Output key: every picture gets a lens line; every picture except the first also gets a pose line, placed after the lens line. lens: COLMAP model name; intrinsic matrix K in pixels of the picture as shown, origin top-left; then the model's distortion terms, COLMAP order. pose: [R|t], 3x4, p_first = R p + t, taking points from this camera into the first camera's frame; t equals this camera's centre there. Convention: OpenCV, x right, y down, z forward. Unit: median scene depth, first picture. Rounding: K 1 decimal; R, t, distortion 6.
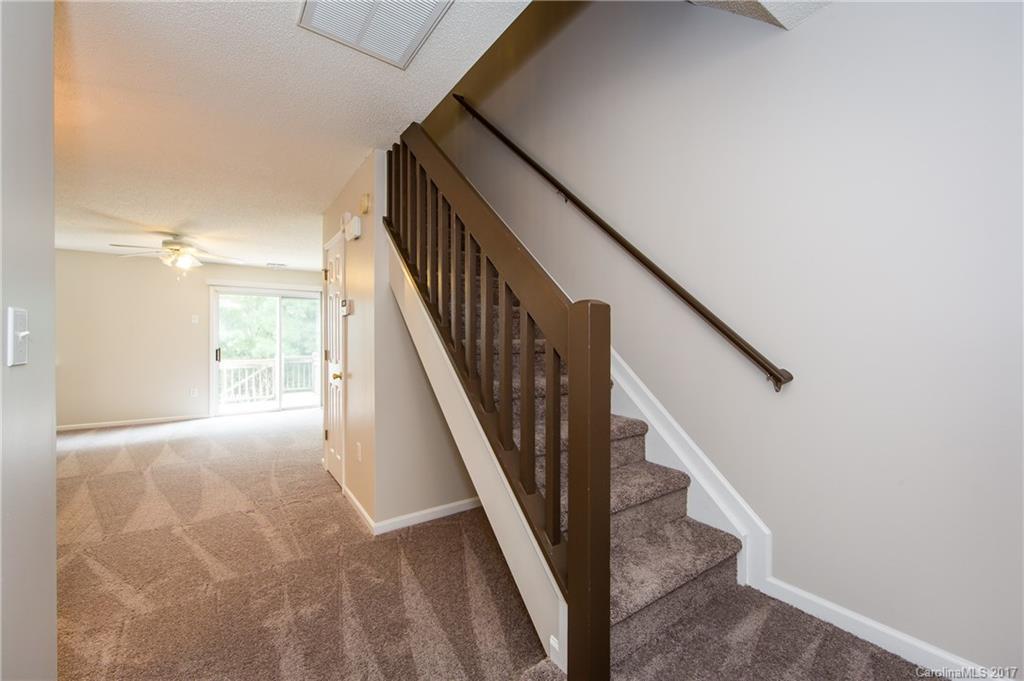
lens RADIAL K [[406.2, 0, 515.5], [0, 406.2, 335.6], [0, 0, 1]] dist [0.000160, -0.000204]
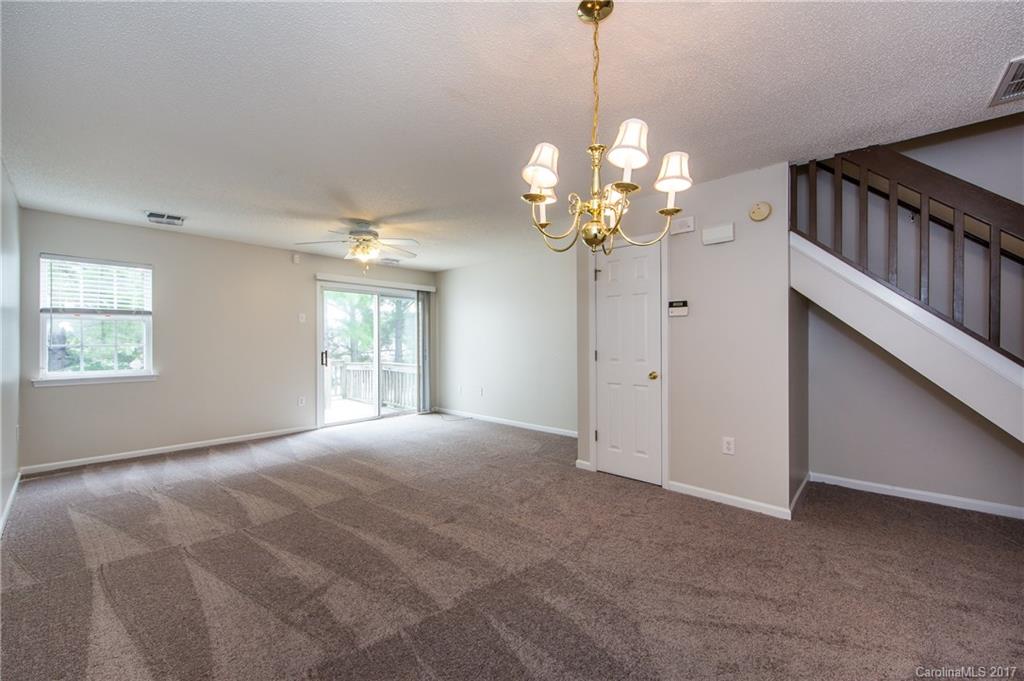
lens RADIAL K [[406.2, 0, 508.0], [0, 406.2, 345.4], [0, 0, 1]] dist [0.000160, -0.000204]
pose [[0.977835, -0.000380, 0.209378, -0.532169], [-0.002594, 0.999900, 0.013930, 0.005228], [-0.209362, -0.014164, 0.977736, 0.042828]]
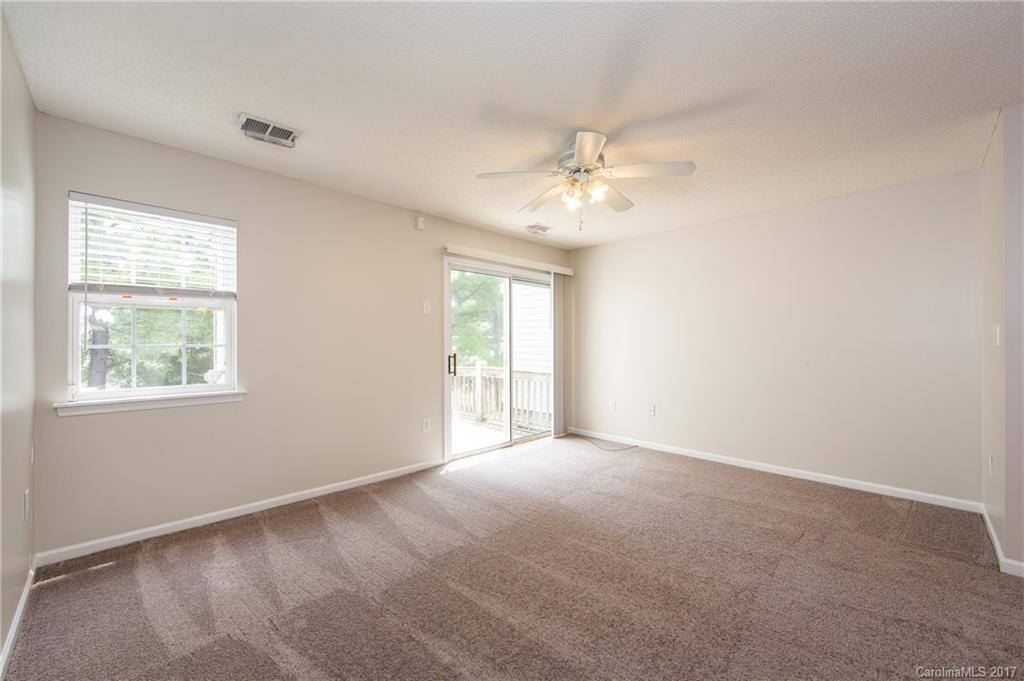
lens RADIAL K [[406.2, 0, 508.3], [0, 406.2, 345.6], [0, 0, 1]] dist [0.000160, -0.000204]
pose [[0.986646, 0.001104, 0.162878, -0.760744], [-0.003573, 0.999883, 0.014868, 0.007915], [-0.162843, -0.015251, 0.986534, 0.361736]]
